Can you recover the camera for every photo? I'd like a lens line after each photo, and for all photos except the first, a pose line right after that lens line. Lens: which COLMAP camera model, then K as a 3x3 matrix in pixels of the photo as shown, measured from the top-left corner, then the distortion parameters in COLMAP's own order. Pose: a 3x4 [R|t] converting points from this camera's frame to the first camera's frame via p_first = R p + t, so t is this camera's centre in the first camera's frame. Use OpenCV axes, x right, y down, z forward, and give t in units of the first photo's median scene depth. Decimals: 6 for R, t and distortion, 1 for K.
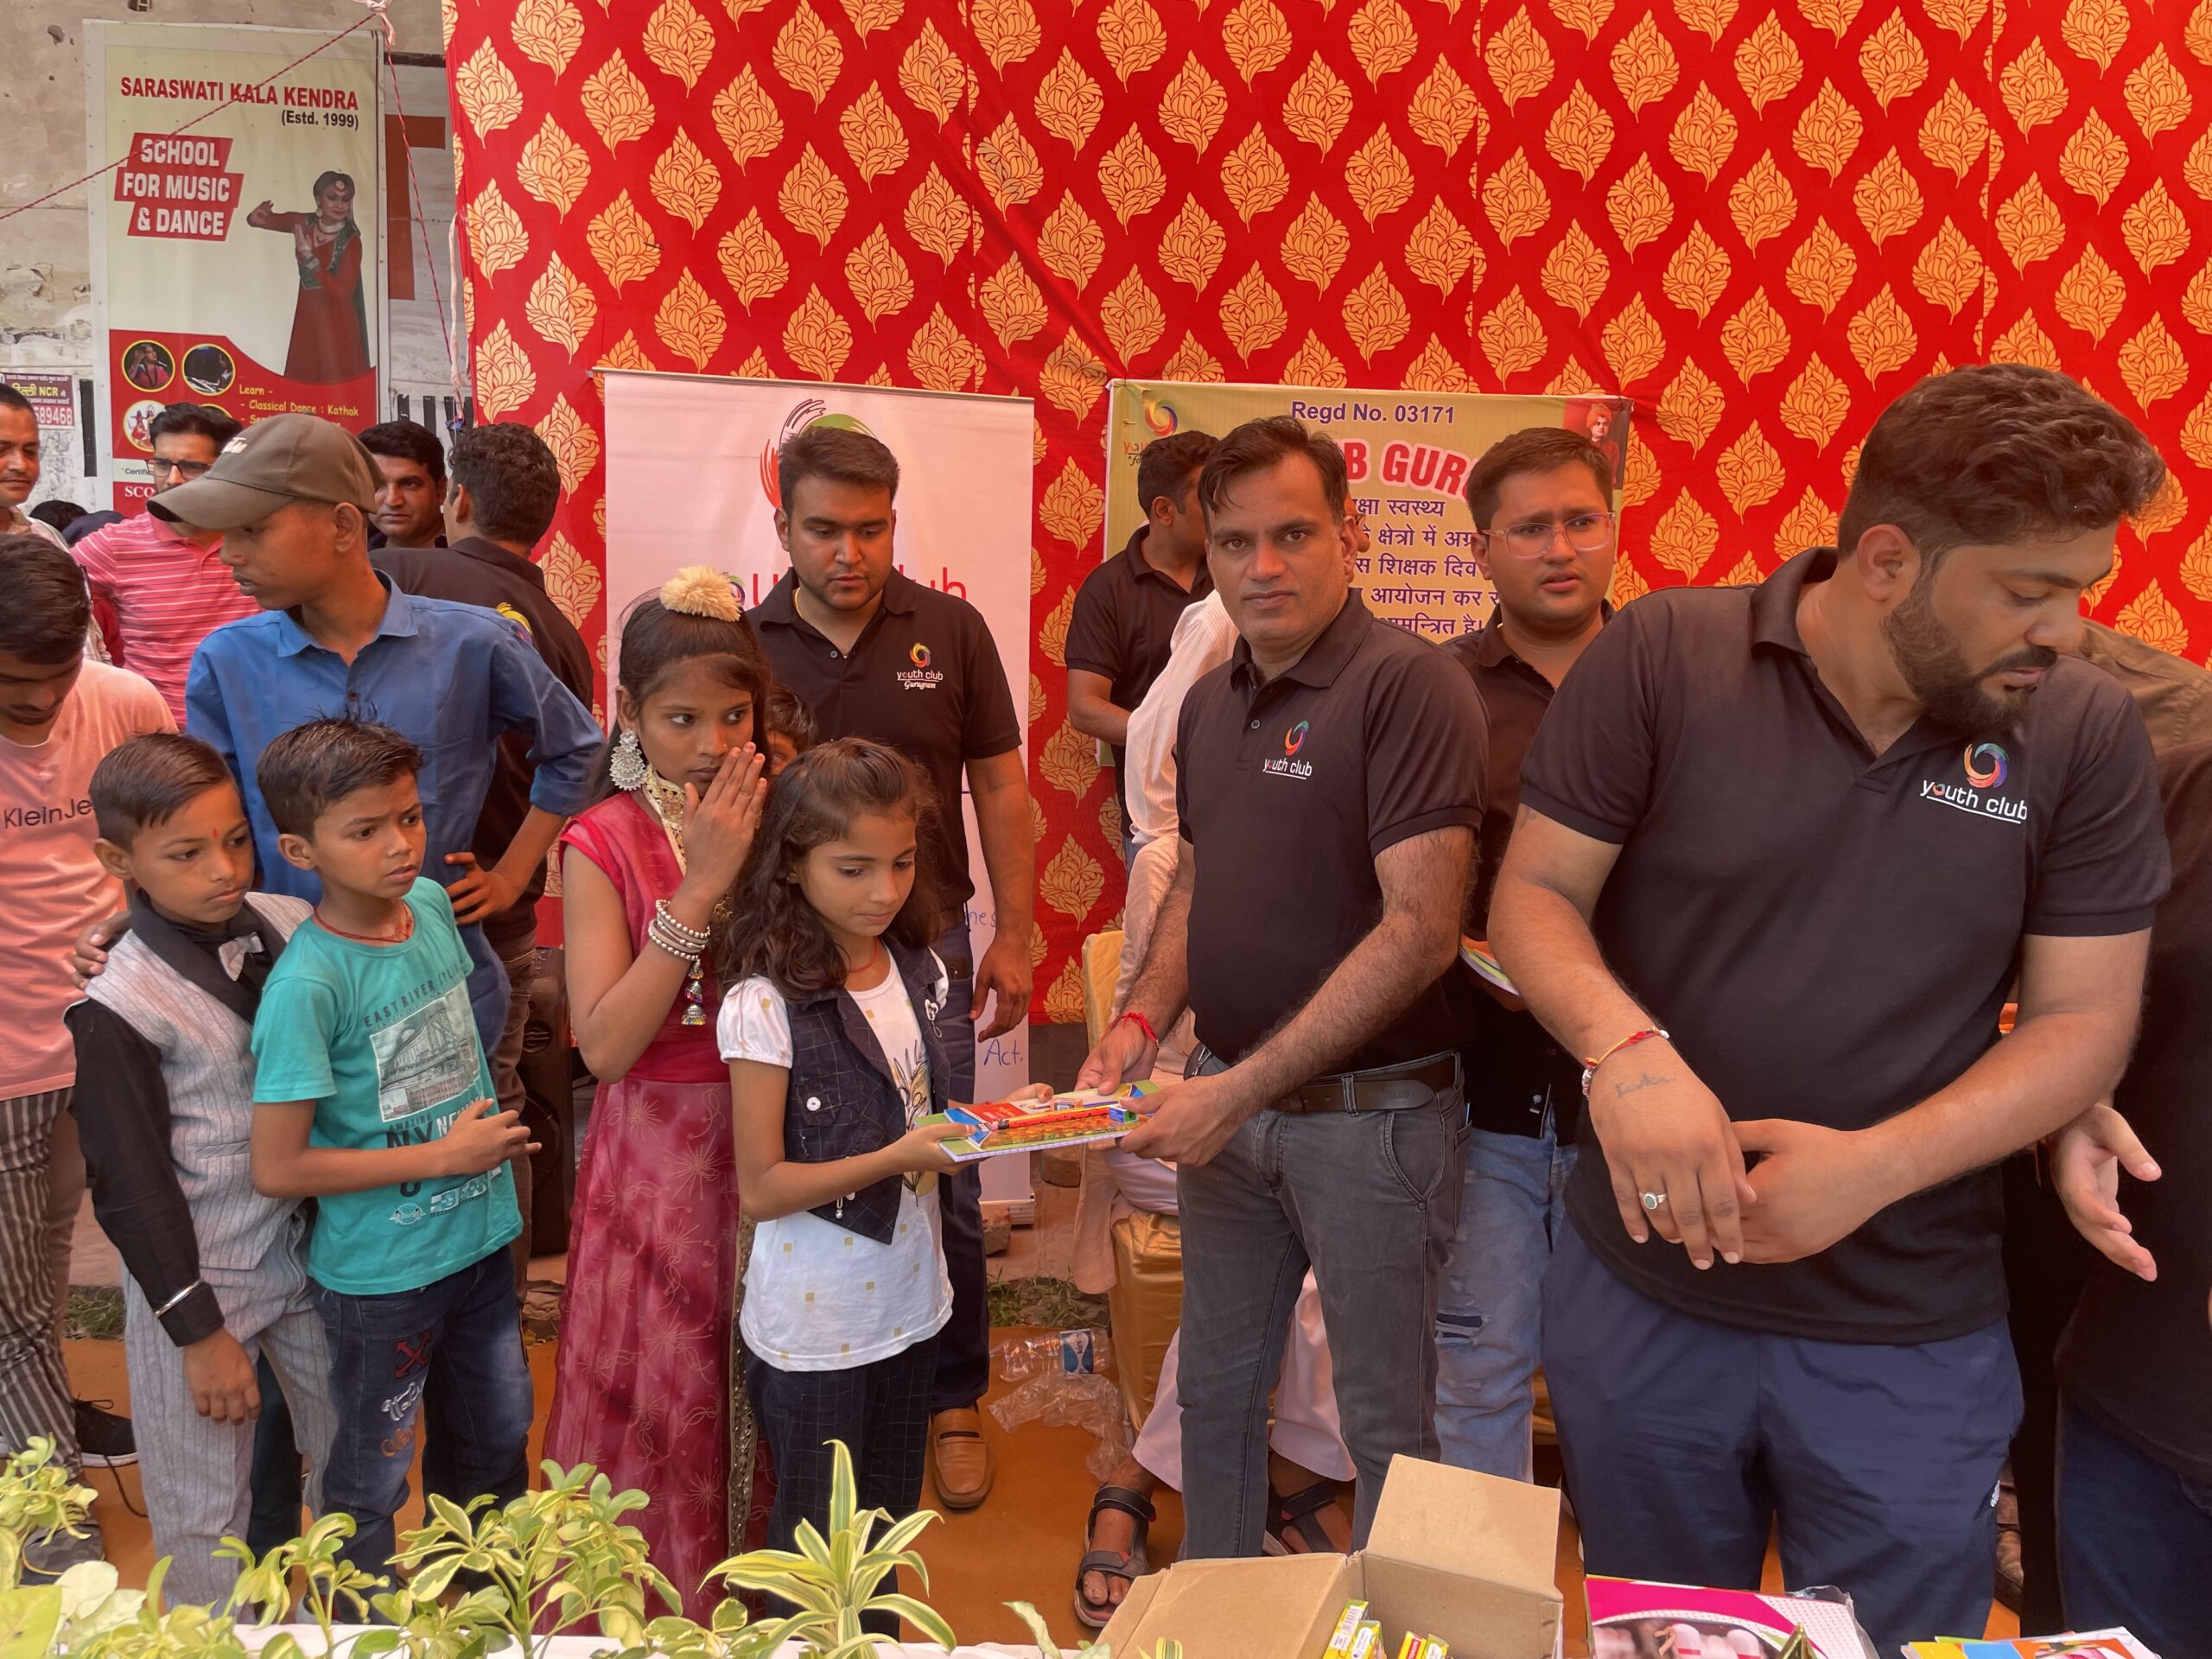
lens RADIAL K [[1637.8, 0, 1108.8], [0, 1637.8, 819.0], [0, 0, 1]] dist [0.067512, -0.090110]
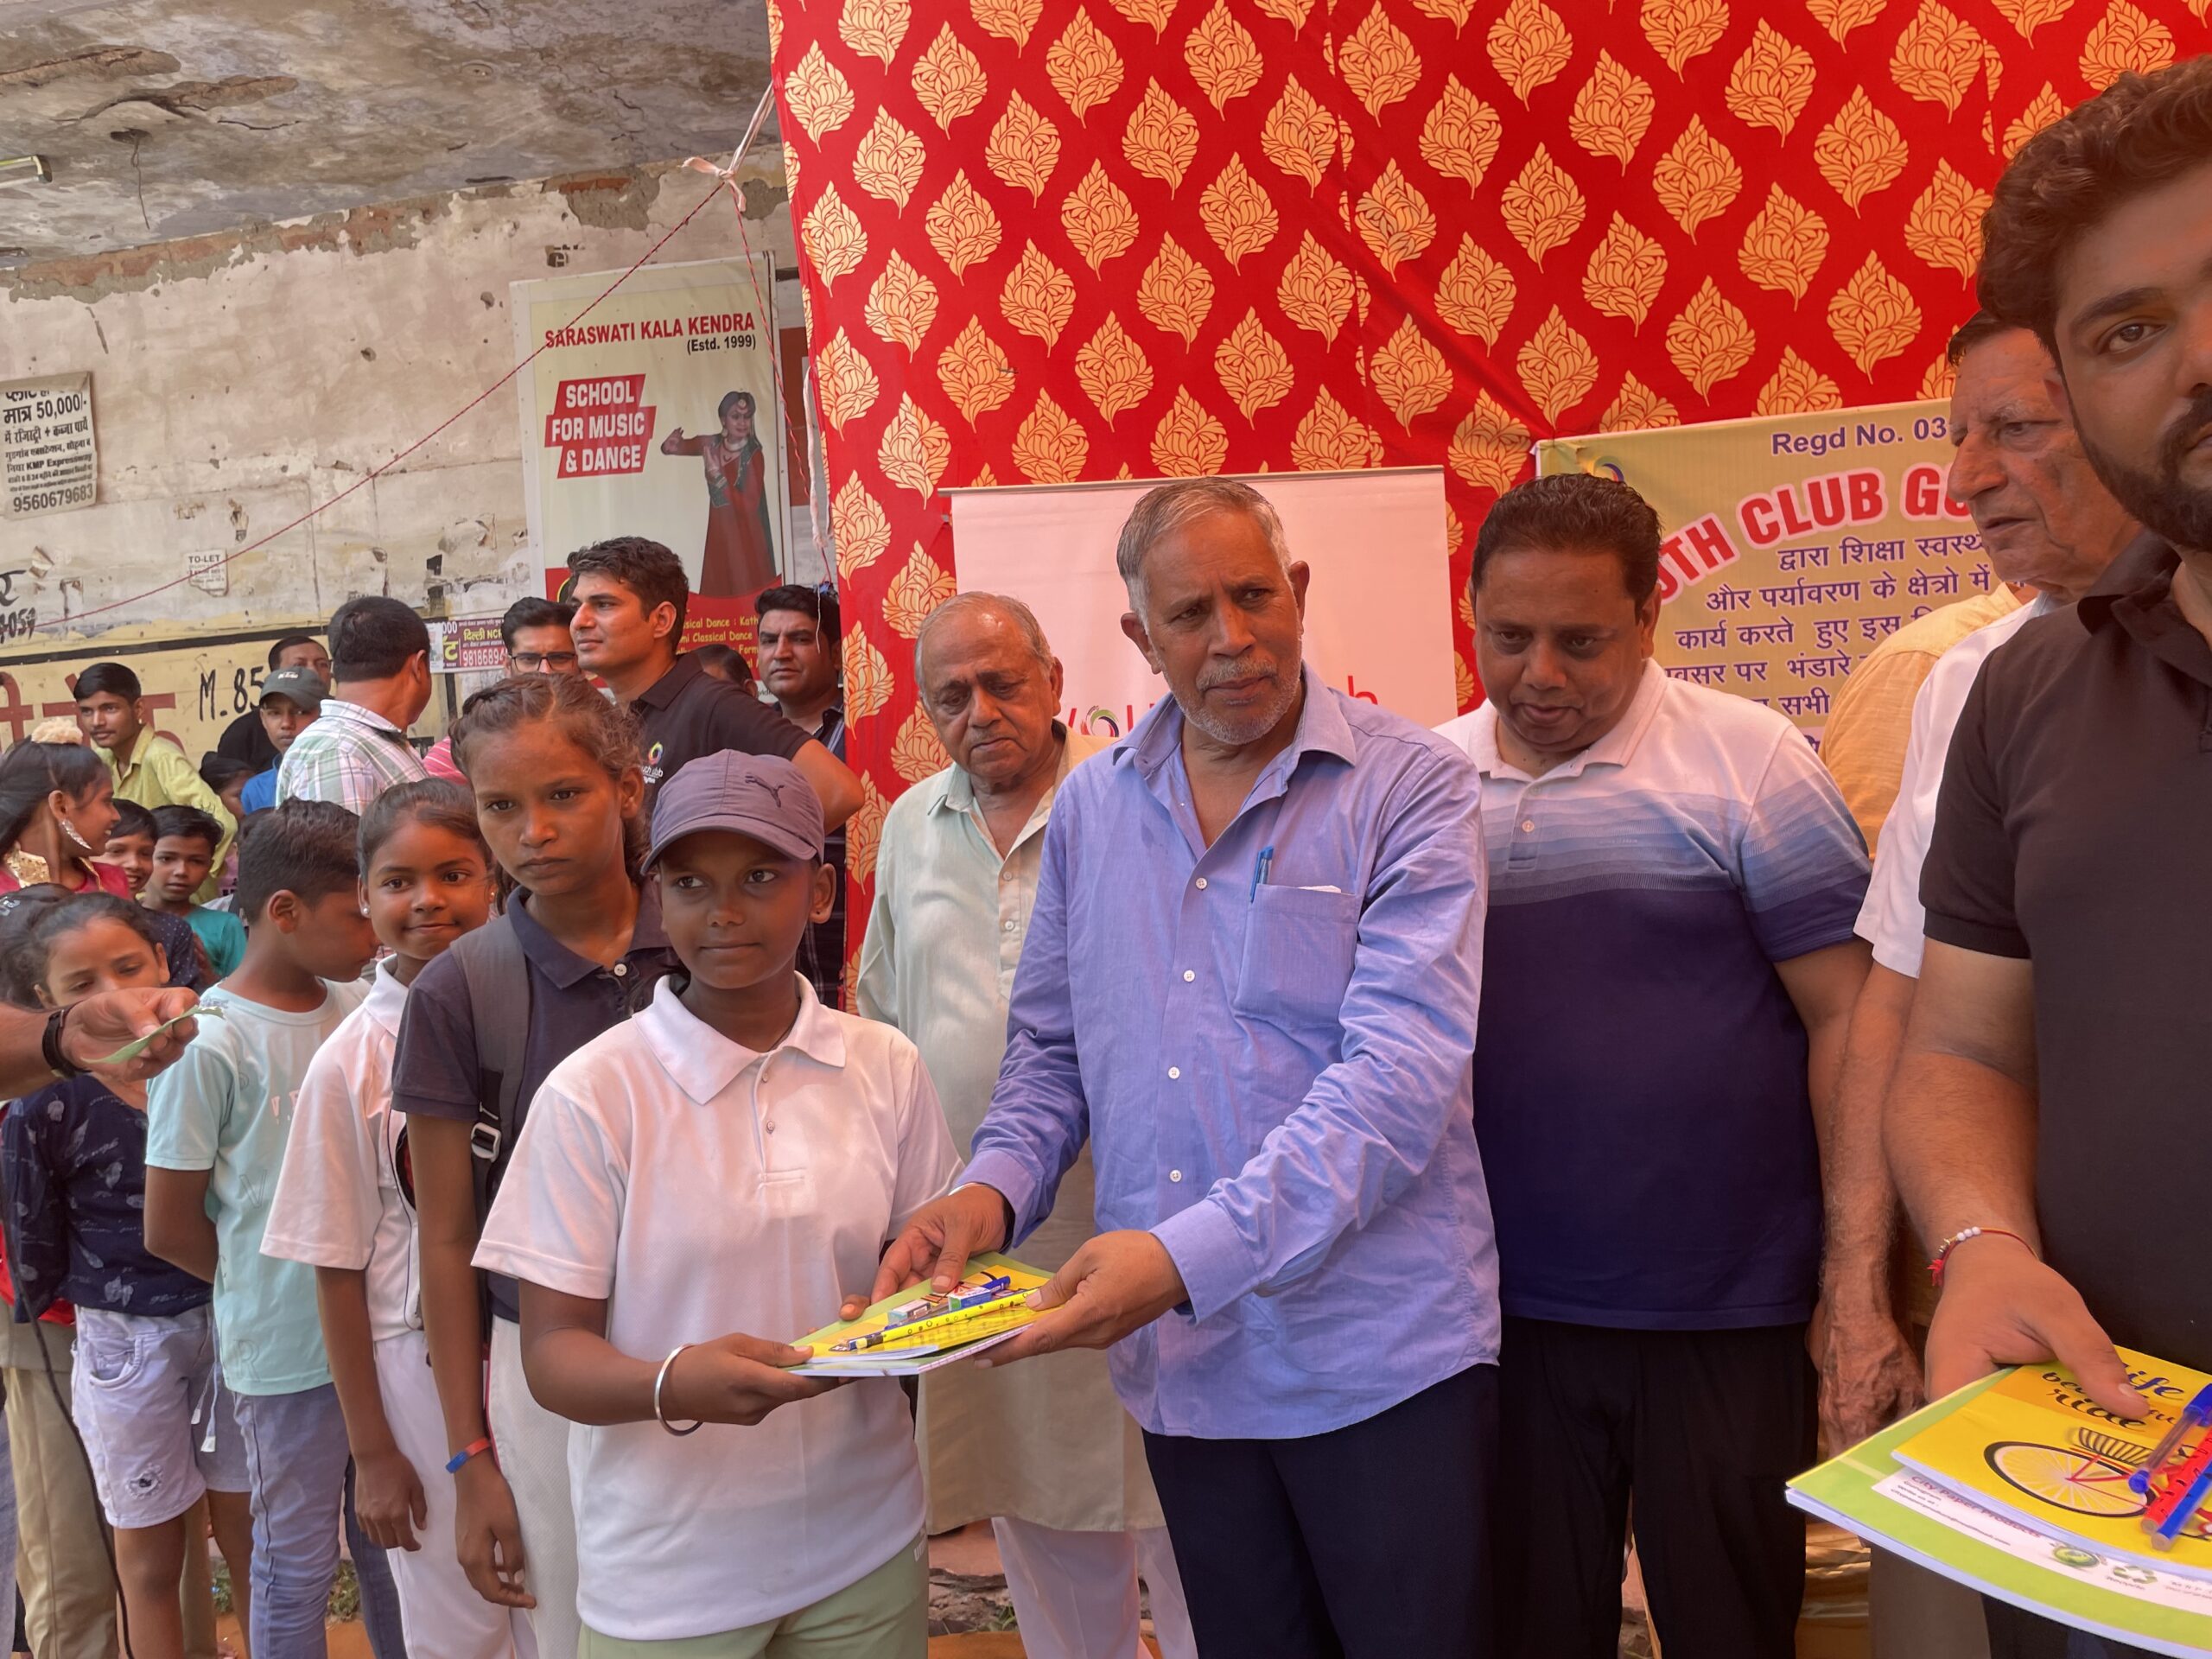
lens RADIAL K [[1637.8, 0, 1126.8], [0, 1637.8, 831.8], [0, 0, 1]] dist [0.067512, -0.090110]
pose [[0.965773, -0.082921, -0.245779, -0.009878], [0.056596, 0.992060, -0.112310, 0.010954], [0.253141, 0.094555, 0.962798, 0.161108]]
